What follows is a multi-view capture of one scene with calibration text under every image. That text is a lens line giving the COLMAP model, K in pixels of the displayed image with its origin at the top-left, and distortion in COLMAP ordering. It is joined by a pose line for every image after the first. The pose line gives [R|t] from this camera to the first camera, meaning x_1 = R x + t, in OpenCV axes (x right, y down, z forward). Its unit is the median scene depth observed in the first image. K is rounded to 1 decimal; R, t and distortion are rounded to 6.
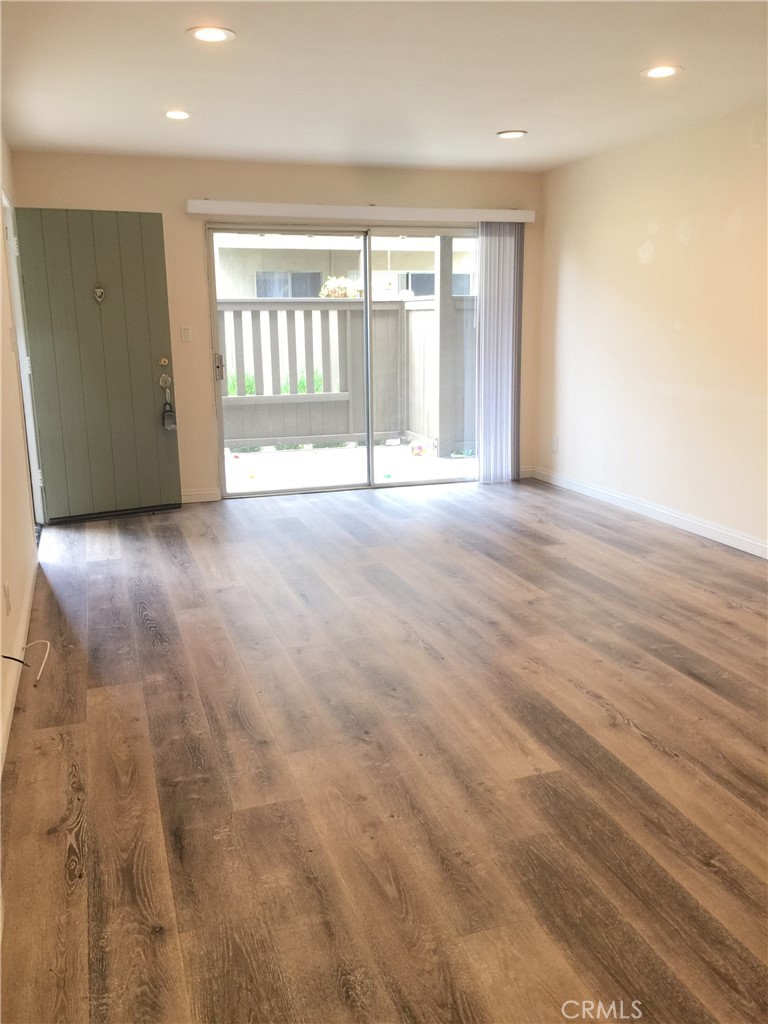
lens RADIAL K [[876.7, 0, 384.0], [0, 876.7, 512.0], [0, 0, 1]] dist [0.066051, -0.114952]
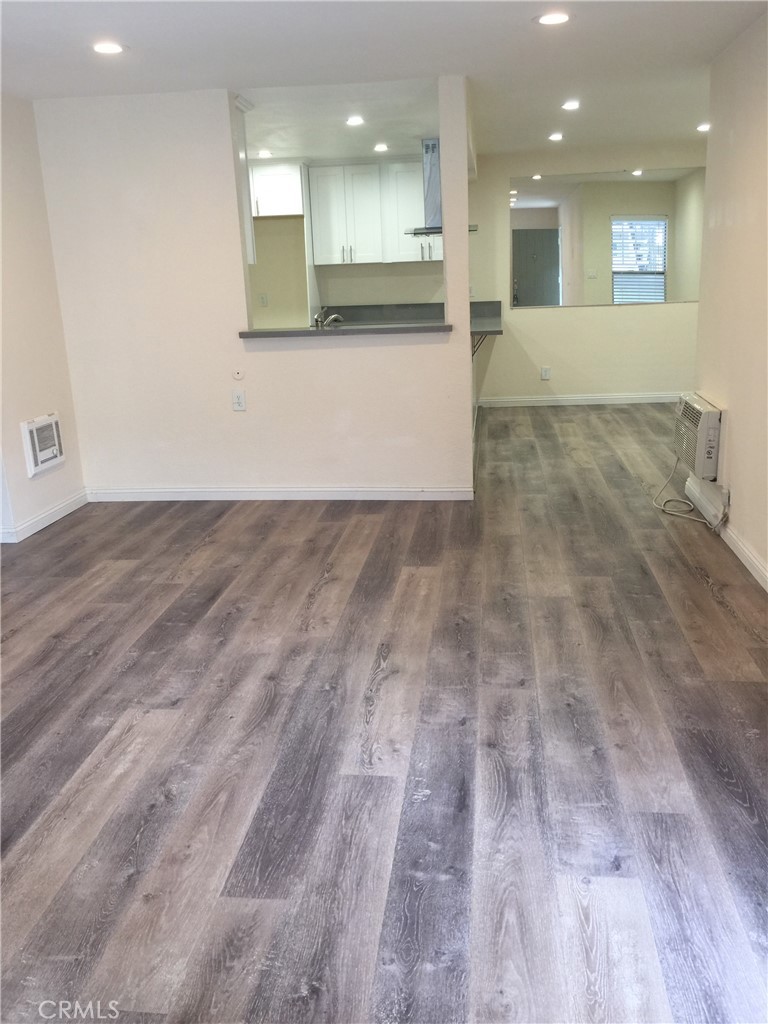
lens RADIAL K [[876.7, 0, 384.0], [0, 876.7, 512.0], [0, 0, 1]] dist [0.066051, -0.114952]
pose [[-0.904081, -0.071868, 0.421275, -0.355465], [0.137750, 0.884142, 0.446451, -0.422513], [-0.404552, 0.461658, -0.789436, 1.825201]]
